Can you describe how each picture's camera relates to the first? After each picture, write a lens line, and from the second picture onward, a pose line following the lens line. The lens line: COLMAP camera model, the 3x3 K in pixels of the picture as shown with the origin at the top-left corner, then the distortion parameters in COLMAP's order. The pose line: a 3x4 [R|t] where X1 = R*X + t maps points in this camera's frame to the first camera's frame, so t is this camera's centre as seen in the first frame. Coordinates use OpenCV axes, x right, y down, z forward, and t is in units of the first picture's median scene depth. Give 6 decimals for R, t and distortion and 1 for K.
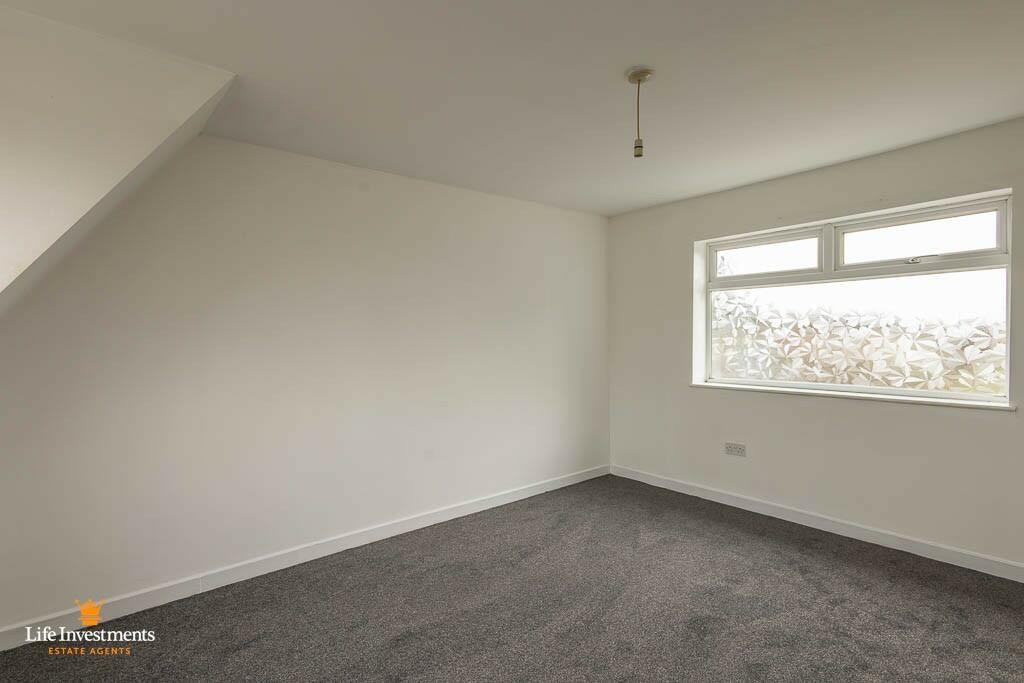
lens RADIAL K [[470.4, 0, 512.0], [0, 470.4, 341.5], [0, 0, 1]] dist [-0.001342, -0.000182]
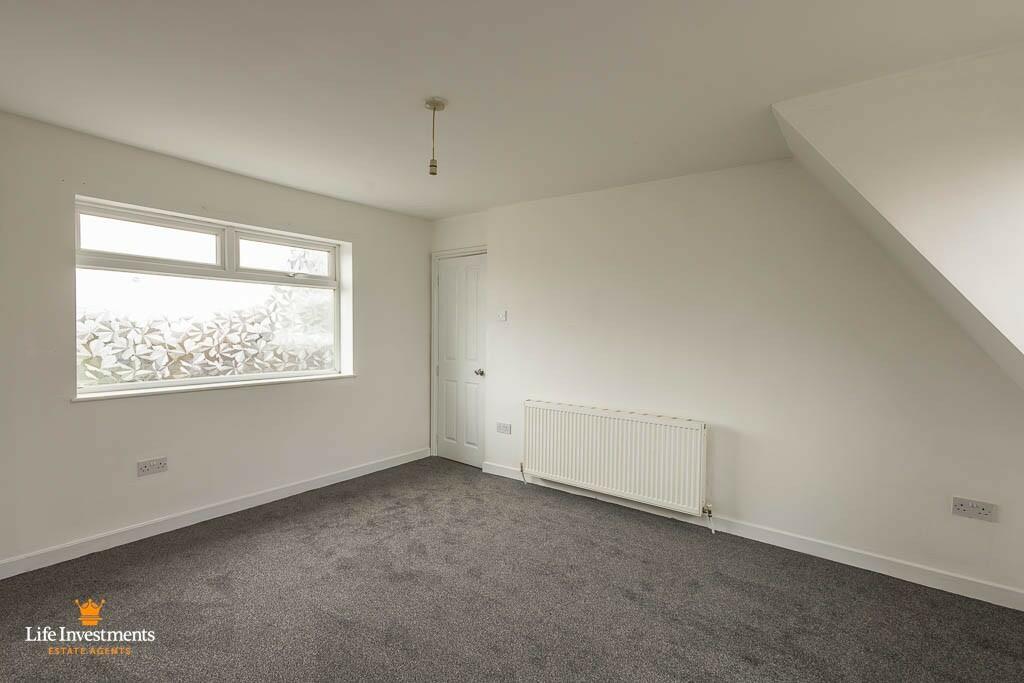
lens RADIAL K [[470.4, 0, 512.0], [0, 470.4, 341.5], [0, 0, 1]] dist [-0.001342, -0.000182]
pose [[-0.223127, -0.016355, 0.974652, -0.421331], [0.003705, 0.999838, 0.017625, -0.003517], [-0.974782, 0.007544, -0.223030, 0.505221]]
